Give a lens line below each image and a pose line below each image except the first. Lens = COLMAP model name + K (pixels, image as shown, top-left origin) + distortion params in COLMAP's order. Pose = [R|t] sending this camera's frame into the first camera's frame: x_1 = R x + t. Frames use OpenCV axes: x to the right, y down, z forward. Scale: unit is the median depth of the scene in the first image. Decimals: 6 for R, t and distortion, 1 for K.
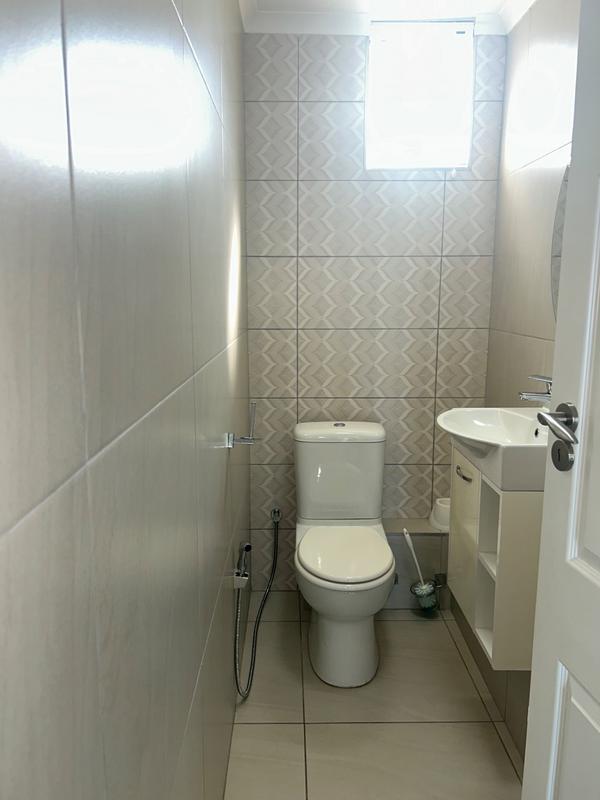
lens RADIAL K [[602.9, 0, 299.0], [0, 602.9, 397.1], [0, 0, 1]] dist [0.044357, -0.045778]
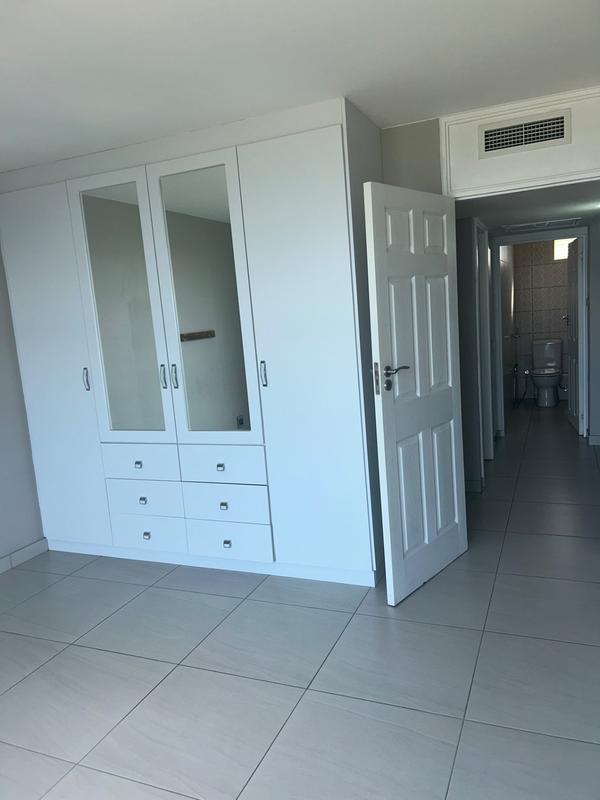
lens RADIAL K [[602.9, 0, 303.4], [0, 602.9, 404.7], [0, 0, 1]] dist [0.044357, -0.045778]
pose [[0.914872, -0.010286, -0.403613, 0.177188], [0.012389, 0.999920, 0.002600, 0.354890], [0.403554, -0.007379, 0.914926, -2.400074]]
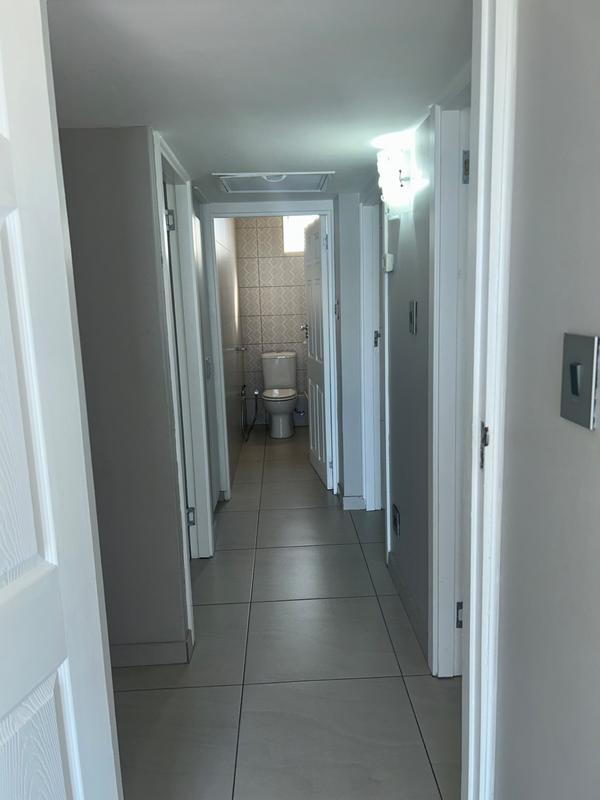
lens RADIAL K [[602.9, 0, 302.8], [0, 602.9, 401.7], [0, 0, 1]] dist [0.044357, -0.045778]
pose [[0.999006, -0.040823, 0.017921, 0.111906], [0.040552, 0.999061, 0.015239, 0.212408], [-0.018526, -0.014498, 0.999723, -1.510725]]
